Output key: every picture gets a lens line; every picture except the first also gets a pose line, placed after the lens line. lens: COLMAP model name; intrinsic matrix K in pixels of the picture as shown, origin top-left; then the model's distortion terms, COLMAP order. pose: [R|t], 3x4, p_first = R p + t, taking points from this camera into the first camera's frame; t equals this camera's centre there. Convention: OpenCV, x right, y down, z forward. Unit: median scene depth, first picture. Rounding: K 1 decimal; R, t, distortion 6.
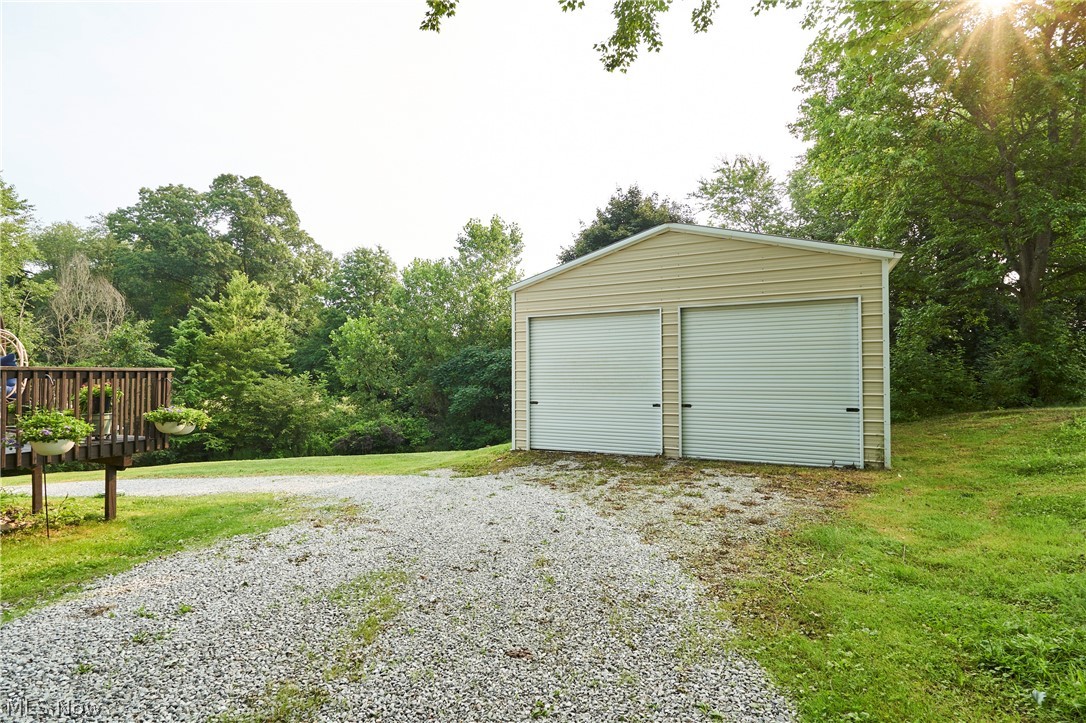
lens RADIAL K [[498.8, 0, 542.9], [0, 498.8, 359.5], [0, 0, 1]] dist [-0.004512, 0.000693]
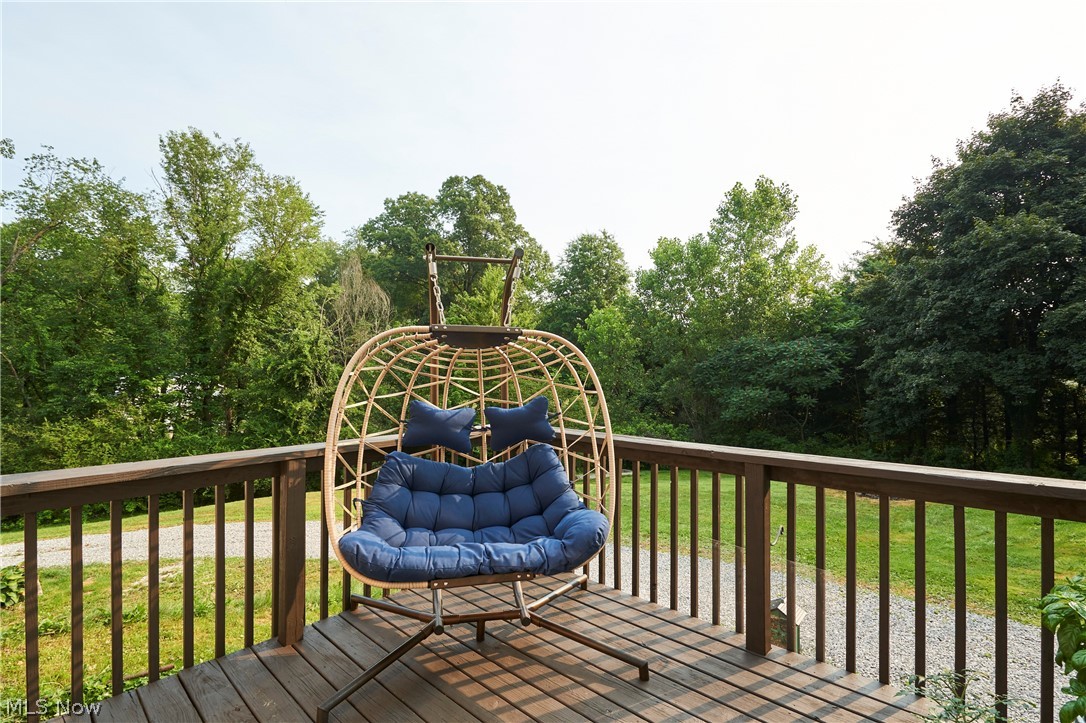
lens RADIAL K [[498.8, 0, 543.4], [0, 498.8, 364.6], [0, 0, 1]] dist [-0.004512, 0.000693]
pose [[0.940930, -0.000740, -0.338600, -0.108783], [0.010335, 0.999594, 0.026534, -0.005075], [0.338443, -0.028466, 0.940556, 0.074209]]
